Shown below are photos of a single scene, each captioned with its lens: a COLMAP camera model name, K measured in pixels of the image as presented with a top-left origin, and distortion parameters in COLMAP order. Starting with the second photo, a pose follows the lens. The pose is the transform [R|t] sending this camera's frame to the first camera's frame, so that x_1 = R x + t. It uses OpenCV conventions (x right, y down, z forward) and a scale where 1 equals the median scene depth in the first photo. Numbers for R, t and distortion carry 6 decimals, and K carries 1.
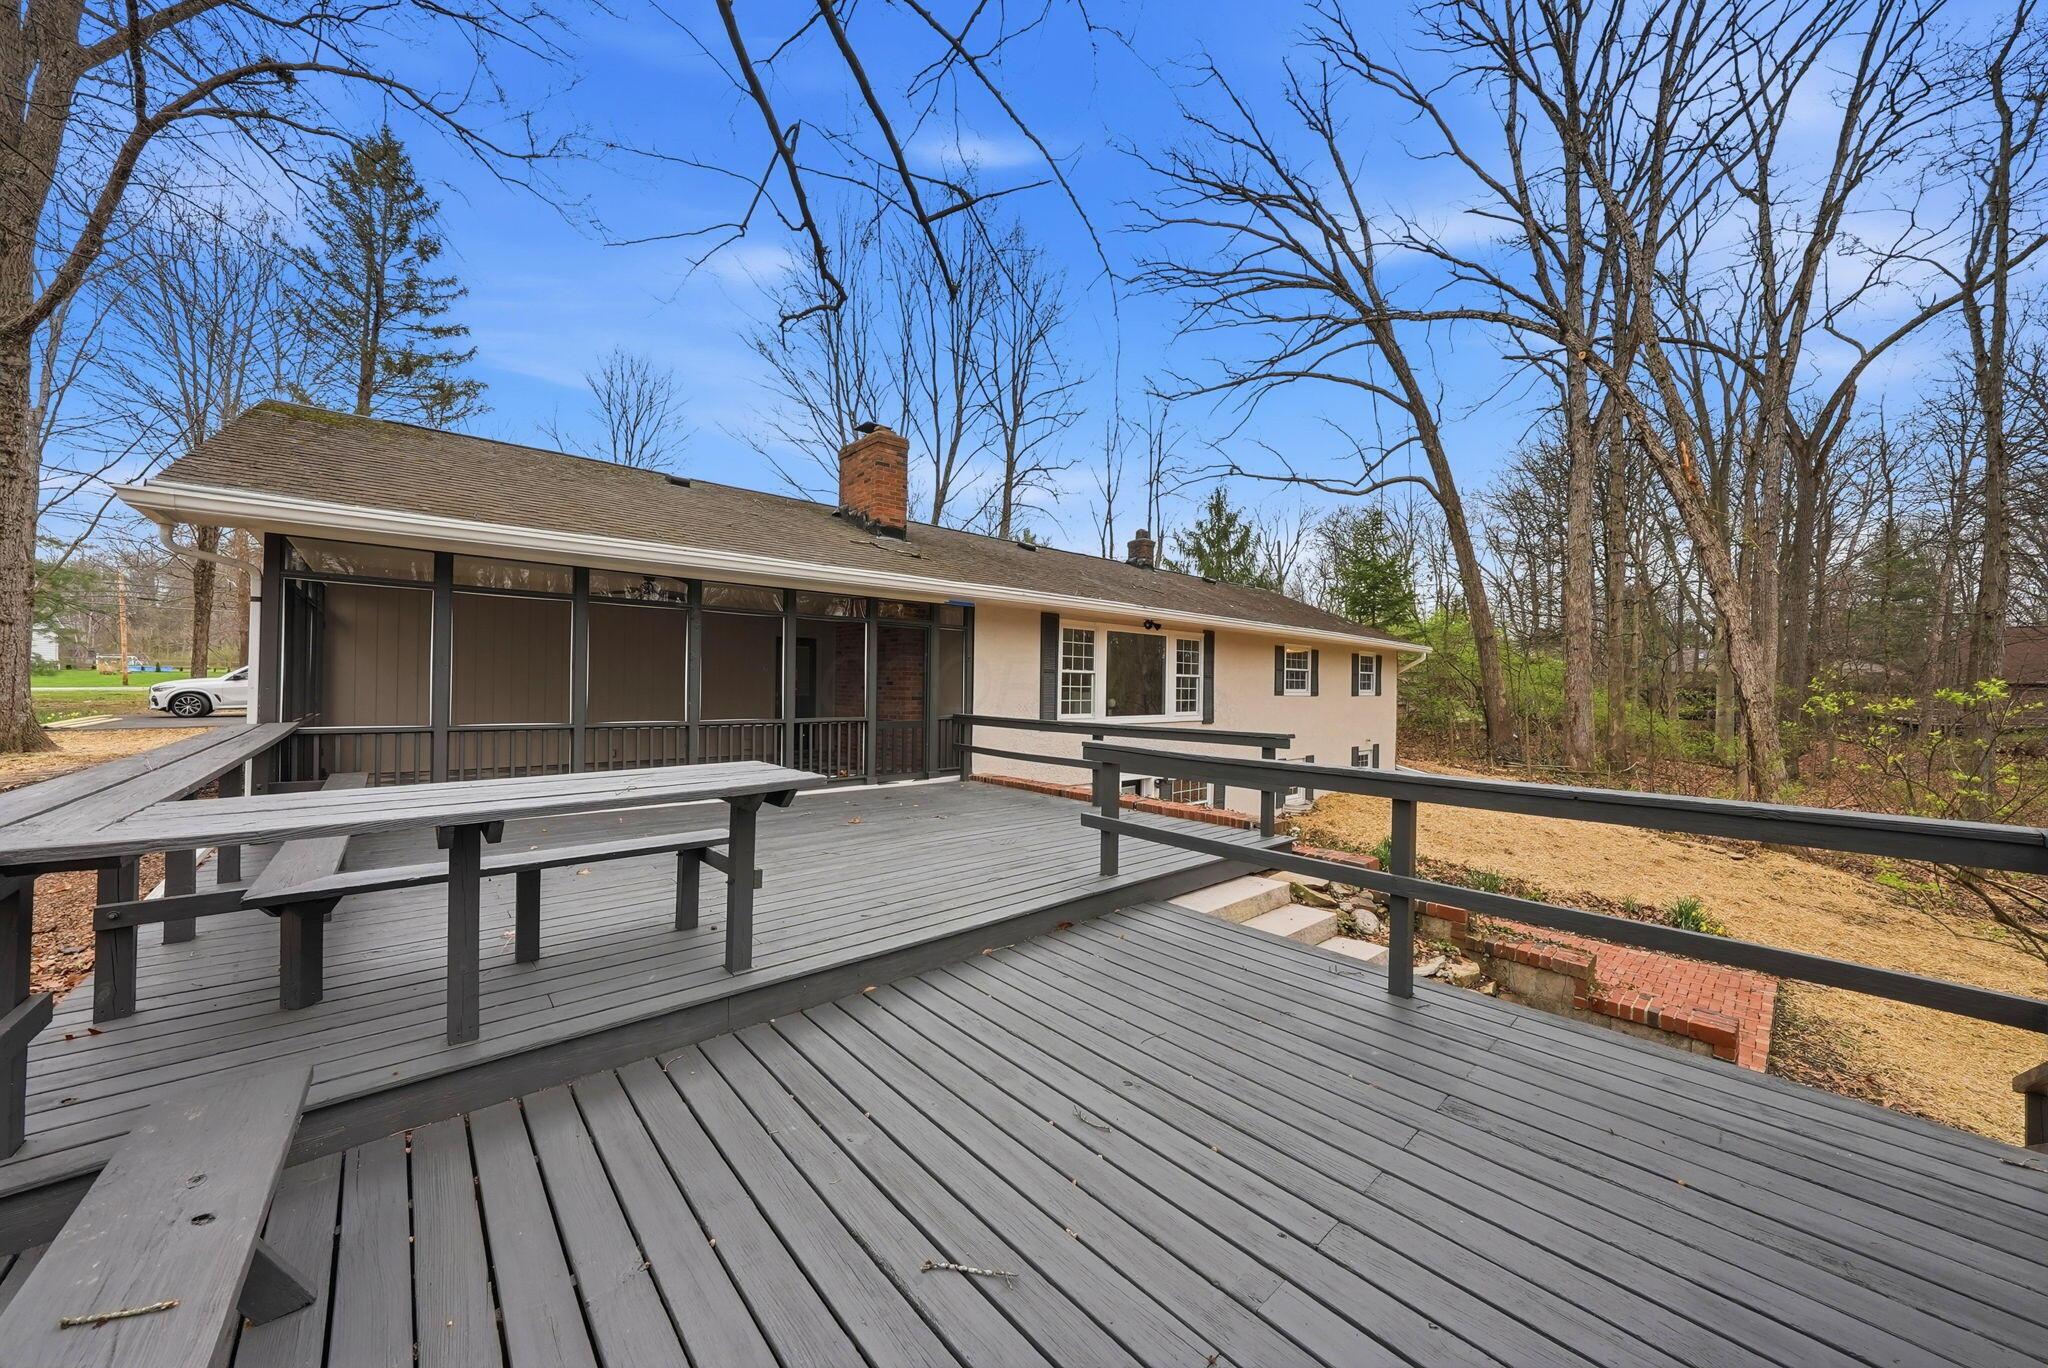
lens RADIAL K [[706.5, 0, 1030.8], [0, 706.5, 679.1], [0, 0, 1]] dist [-0.036025, 0.006677]
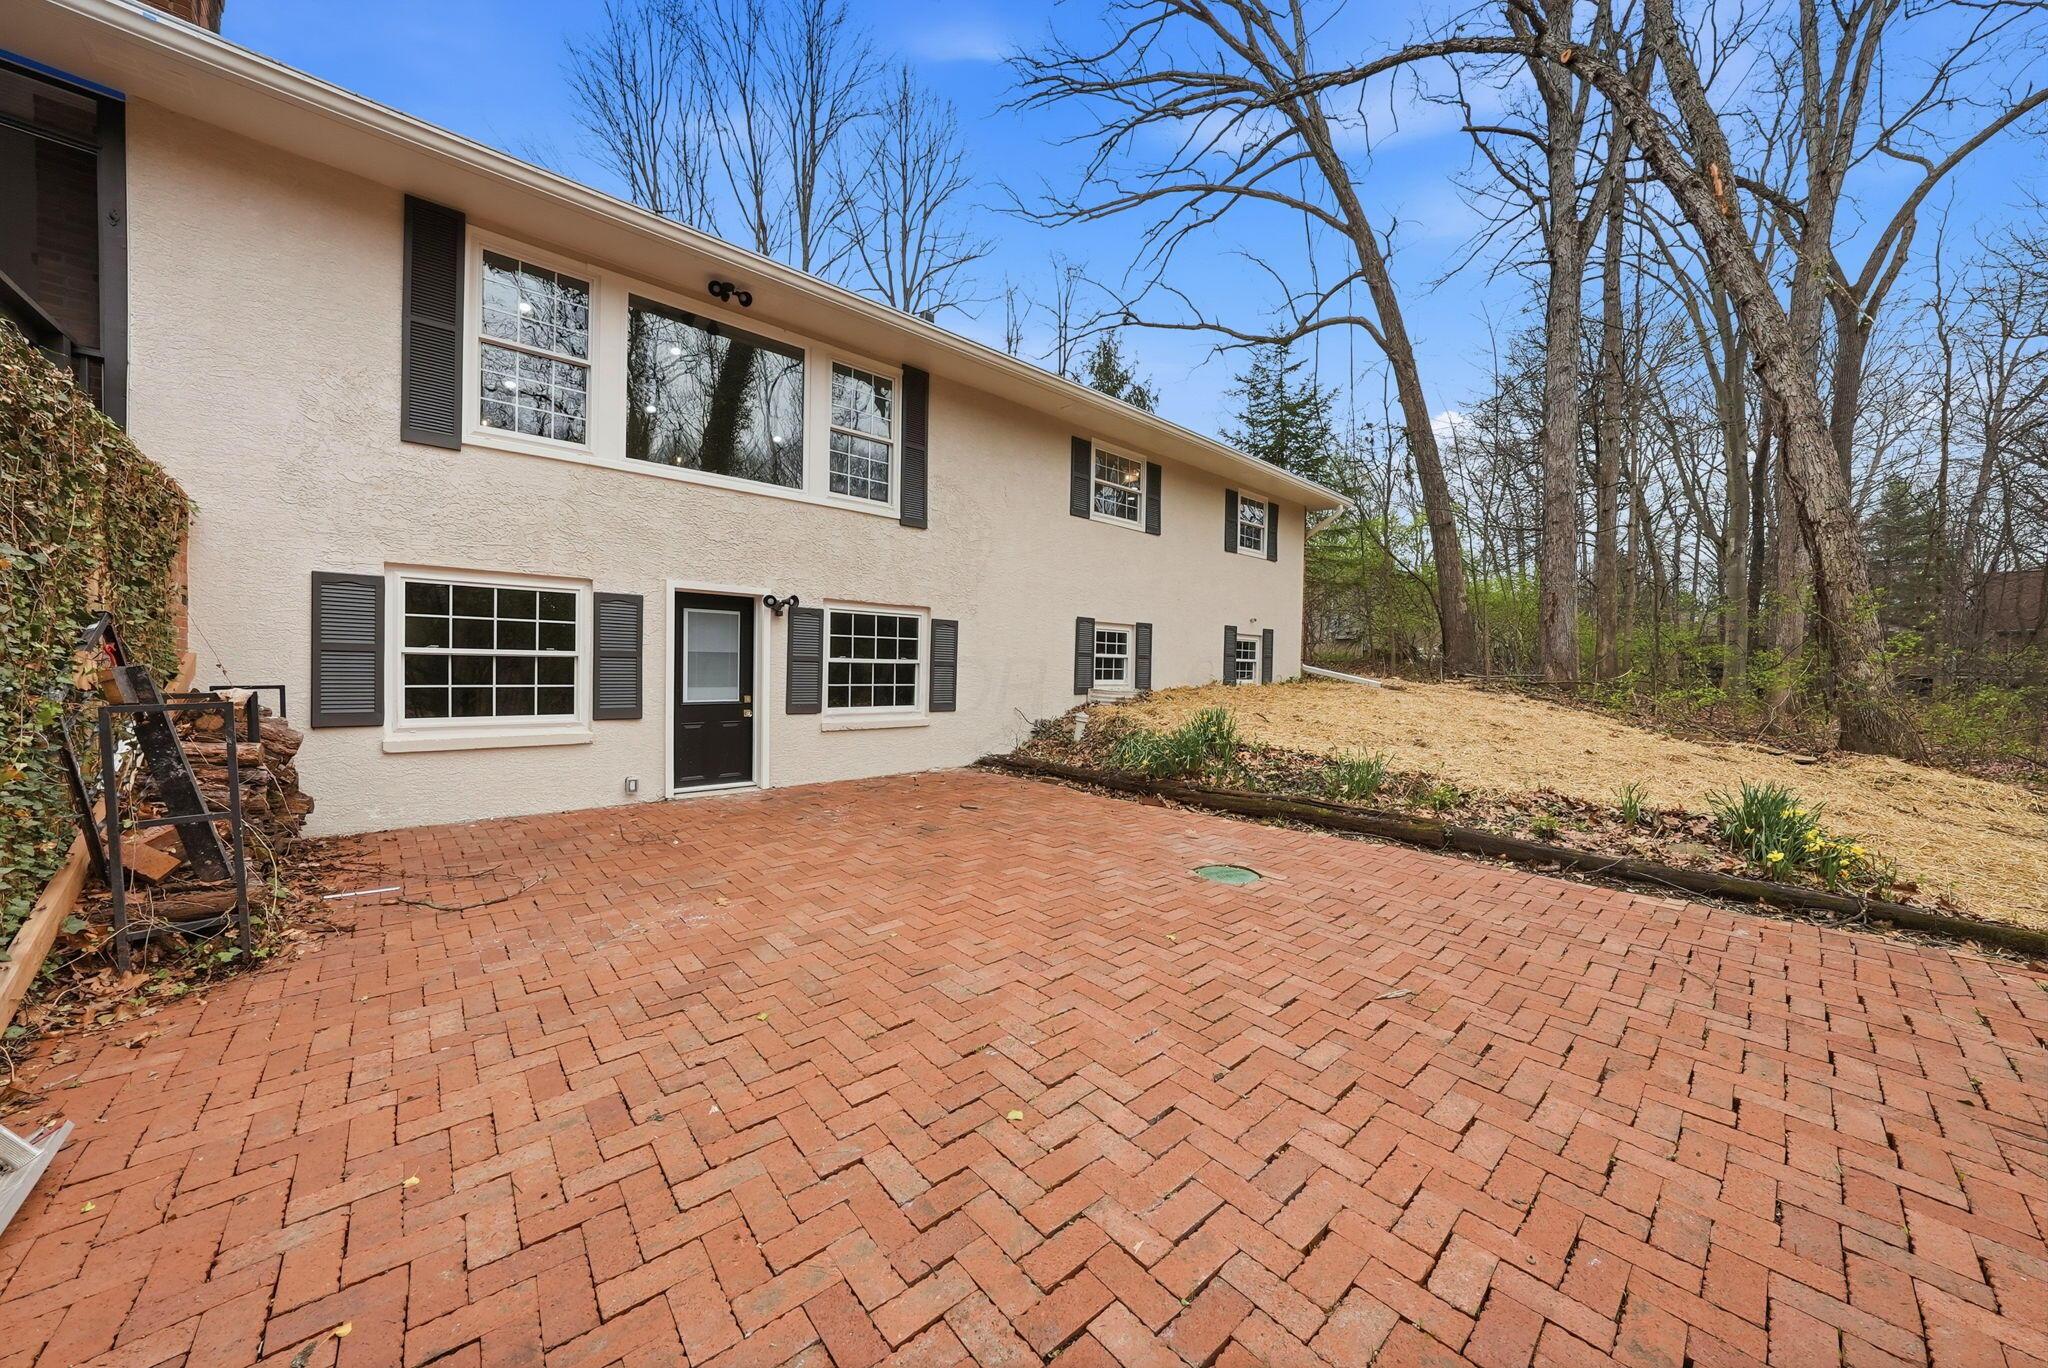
lens RADIAL K [[706.5, 0, 1030.8], [0, 706.5, 679.1], [0, 0, 1]] dist [-0.036025, 0.006677]
pose [[0.999961, 0.001966, 0.008639, 0.184189], [-0.002193, 0.999651, 0.026332, 0.092795], [-0.008584, -0.026350, 0.999616, 0.216955]]
